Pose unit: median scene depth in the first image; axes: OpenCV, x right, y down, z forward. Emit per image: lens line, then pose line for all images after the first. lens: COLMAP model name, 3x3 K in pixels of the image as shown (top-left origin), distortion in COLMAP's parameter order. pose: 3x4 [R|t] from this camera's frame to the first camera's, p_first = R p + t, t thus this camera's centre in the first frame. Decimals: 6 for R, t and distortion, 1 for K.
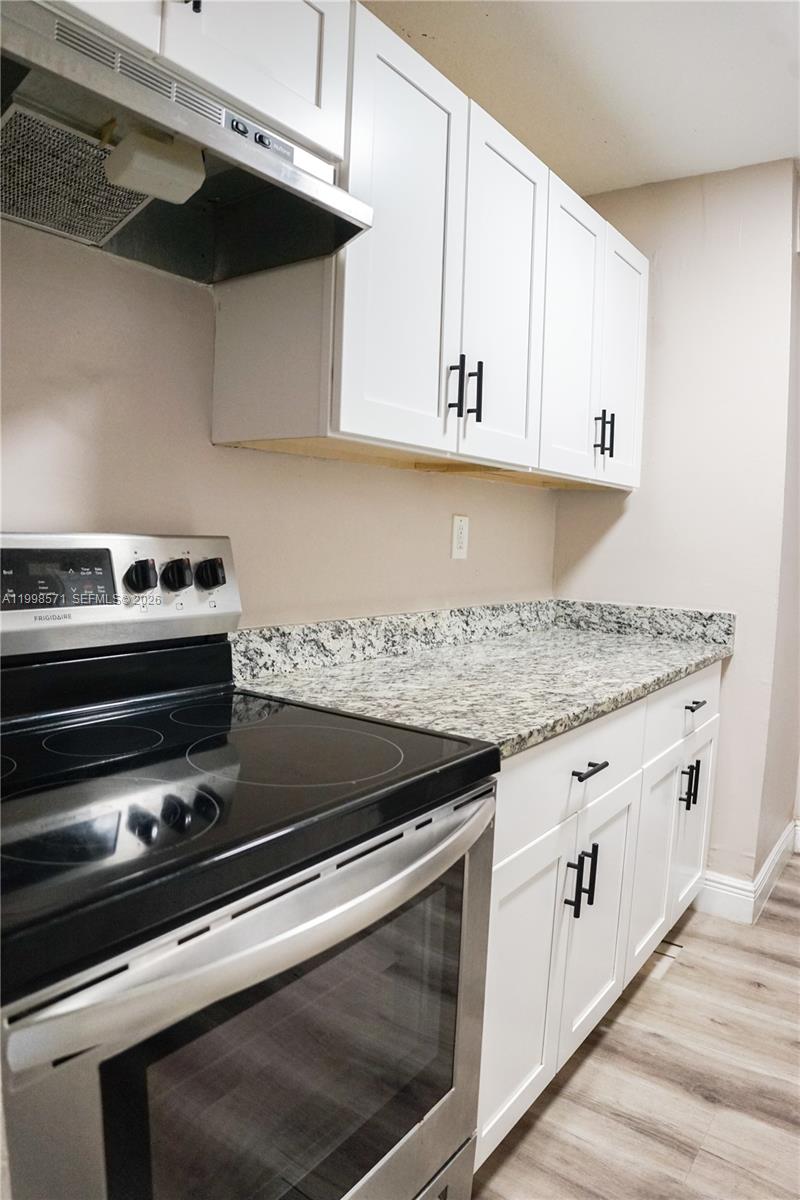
lens RADIAL K [[792.6, 0, 401.8], [0, 792.6, 604.2], [0, 0, 1]] dist [-0.130830, 0.039919]
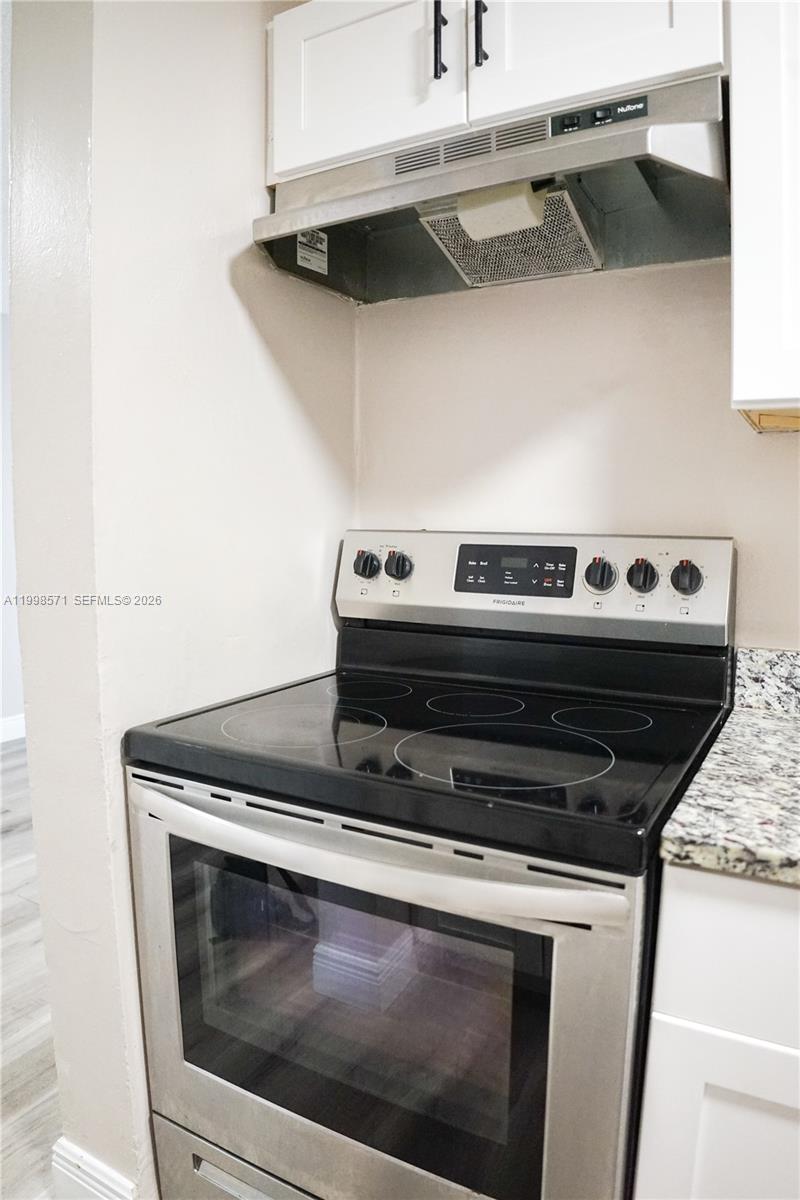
lens RADIAL K [[792.6, 0, 401.1], [0, 792.6, 597.9], [0, 0, 1]] dist [-0.130830, 0.039919]
pose [[0.102360, 0.067020, -0.992487, 0.409091], [-0.087431, 0.994473, 0.058137, -0.025206], [0.990898, 0.080823, 0.107654, 0.373967]]
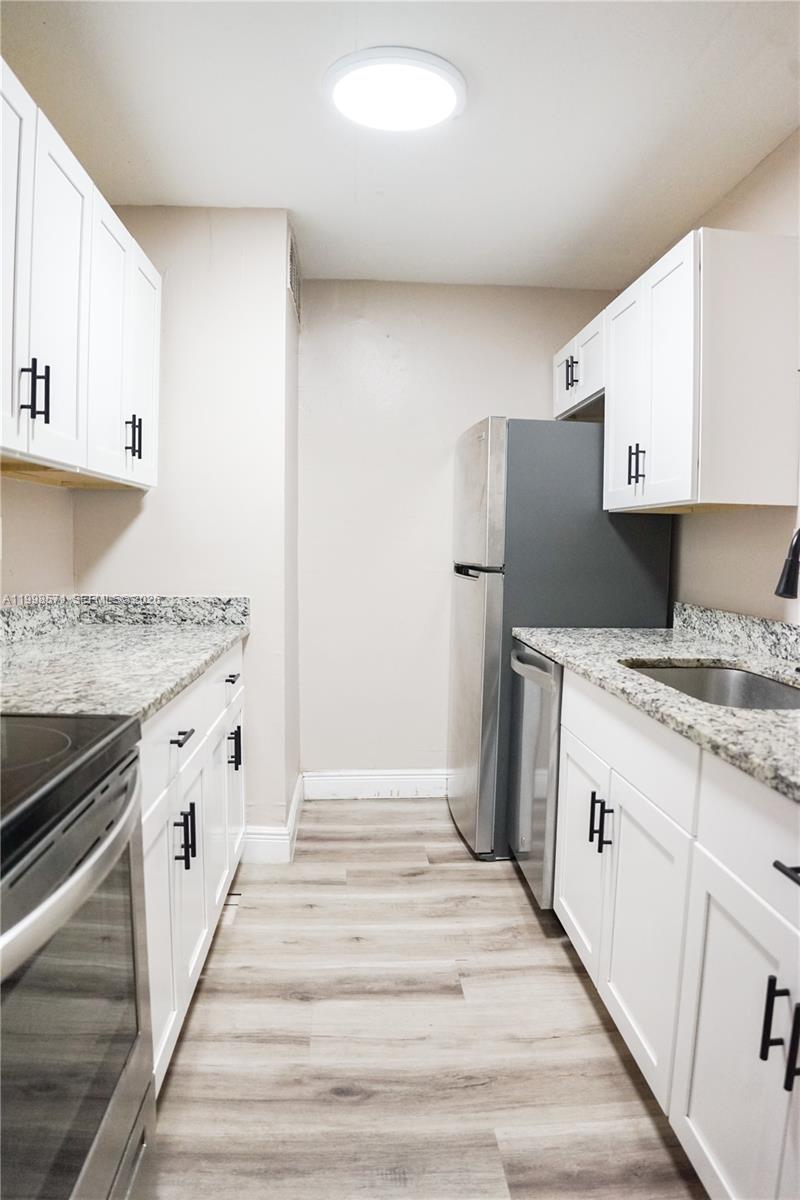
lens RADIAL K [[792.6, 0, 401.0], [0, 792.6, 602.0], [0, 0, 1]] dist [-0.130830, 0.039919]
pose [[0.776254, -0.069210, 0.626610, -0.145799], [0.069963, 0.997273, 0.023479, 0.009097], [-0.626526, 0.025614, 0.778980, -0.056555]]
